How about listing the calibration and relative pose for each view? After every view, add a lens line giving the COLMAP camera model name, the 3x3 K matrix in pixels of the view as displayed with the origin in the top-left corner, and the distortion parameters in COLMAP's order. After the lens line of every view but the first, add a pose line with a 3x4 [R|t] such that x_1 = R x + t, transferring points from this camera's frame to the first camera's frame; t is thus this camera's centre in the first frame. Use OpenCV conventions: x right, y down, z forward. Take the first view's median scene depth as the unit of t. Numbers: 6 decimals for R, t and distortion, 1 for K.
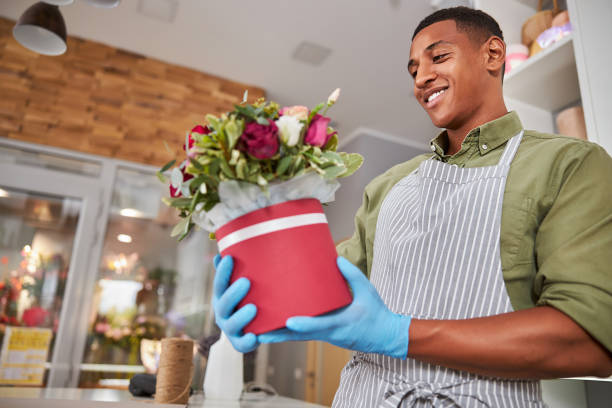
lens RADIAL K [[495.2, 0, 306.0], [0, 495.2, 204.0], [0, 0, 1]] dist [-0.001062, 0.009973]
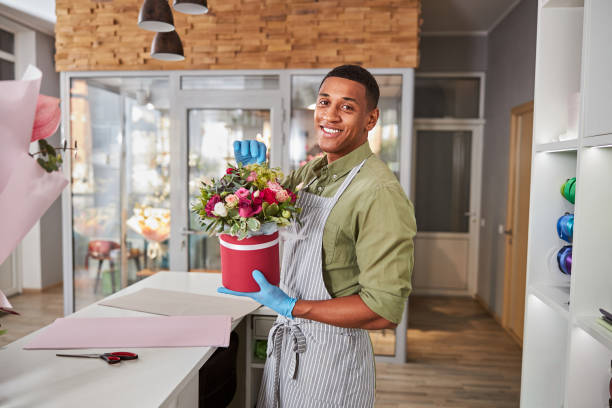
lens RADIAL K [[495.2, 0, 306.0], [0, 495.2, 204.0], [0, 0, 1]] dist [-0.001062, 0.009973]
pose [[0.859057, -0.017807, -0.511570, 0.245248], [0.184788, 0.942790, 0.277490, -0.108154], [0.477362, -0.332912, 0.813201, -0.039517]]
